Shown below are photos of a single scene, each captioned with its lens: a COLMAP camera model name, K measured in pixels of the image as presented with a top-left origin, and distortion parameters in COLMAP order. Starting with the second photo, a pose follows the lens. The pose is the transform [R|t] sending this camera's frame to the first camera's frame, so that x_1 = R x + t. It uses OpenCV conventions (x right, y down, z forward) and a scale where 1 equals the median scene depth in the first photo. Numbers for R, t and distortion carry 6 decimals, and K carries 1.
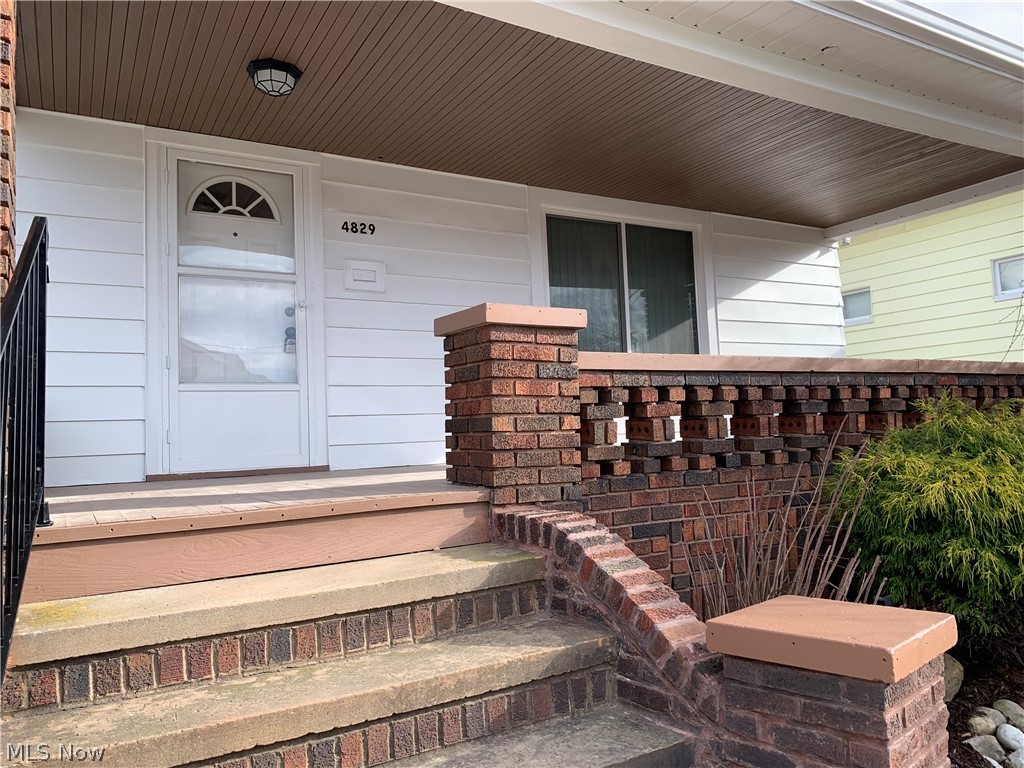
lens RADIAL K [[774.4, 0, 513.5], [0, 774.4, 378.6], [0, 0, 1]] dist [0.080794, -0.095470]
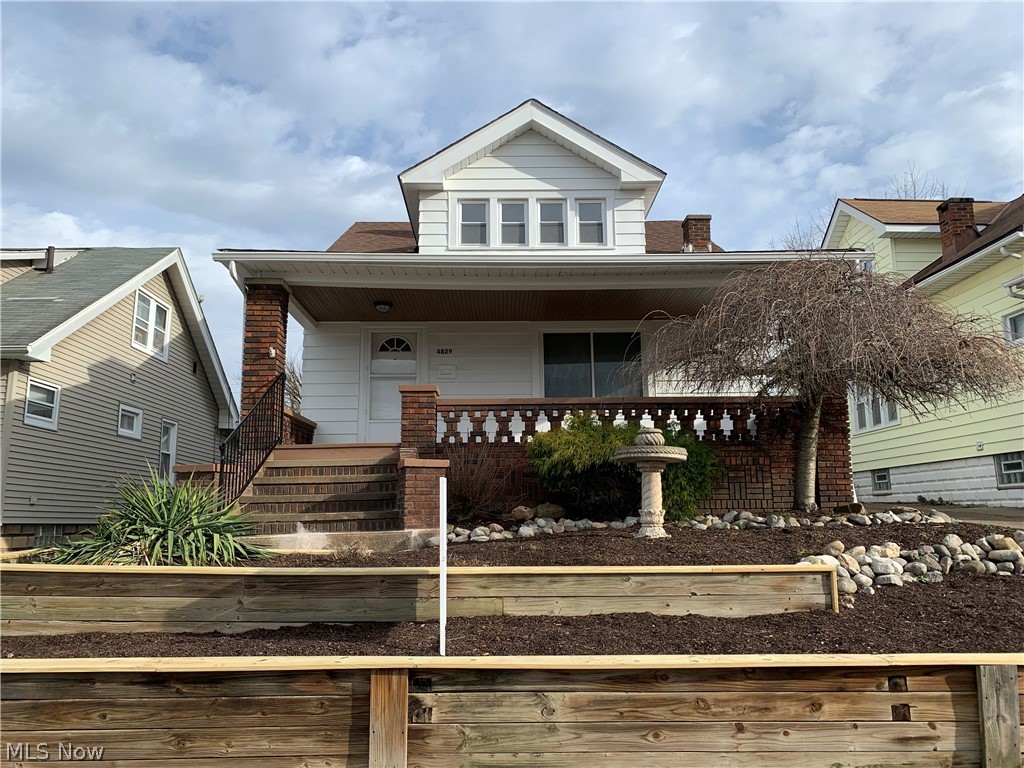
lens RADIAL K [[775.7, 0, 512.0], [0, 775.7, 384.0], [0, 0, 1]] dist [0.002785, 0.002021]
pose [[0.877302, -0.054936, -0.476785, 1.540120], [0.014508, 0.996009, -0.088067, 0.152533], [0.479720, 0.070344, 0.874597, -1.290138]]
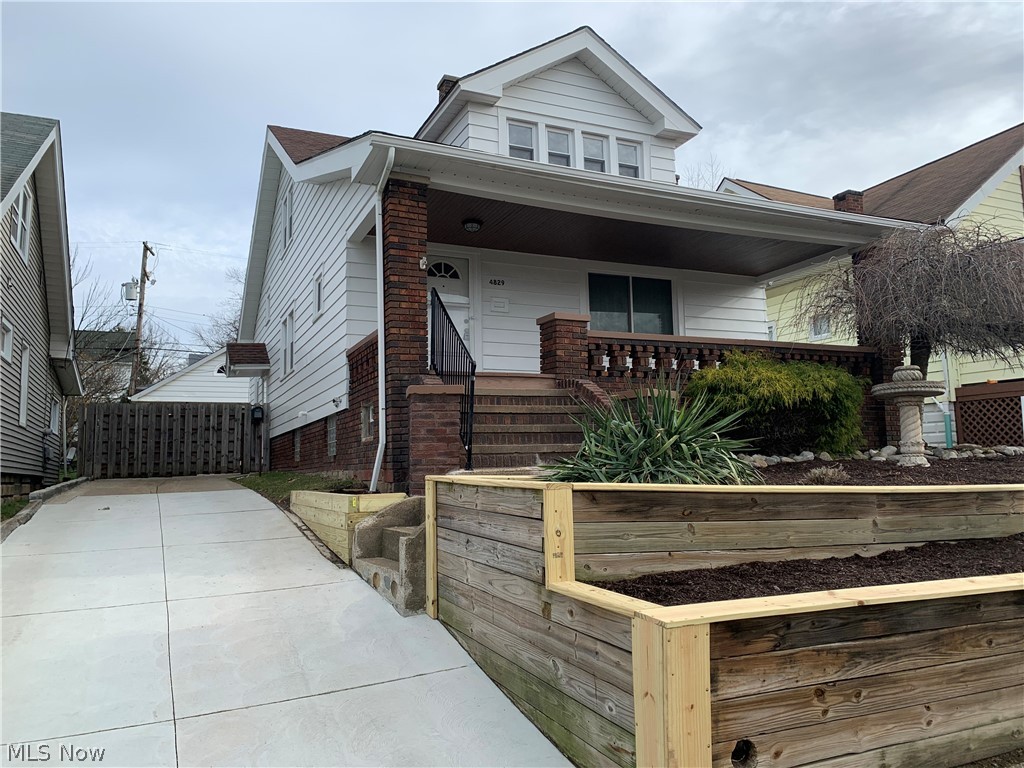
lens RADIAL K [[774.4, 0, 513.5], [0, 774.4, 378.6], [0, 0, 1]] dist [0.080794, -0.095470]
pose [[0.995064, 0.005892, -0.099061, 0.083988], [-0.009973, 0.999119, -0.040755, 0.228772], [0.098734, 0.041541, 0.994246, -1.600164]]
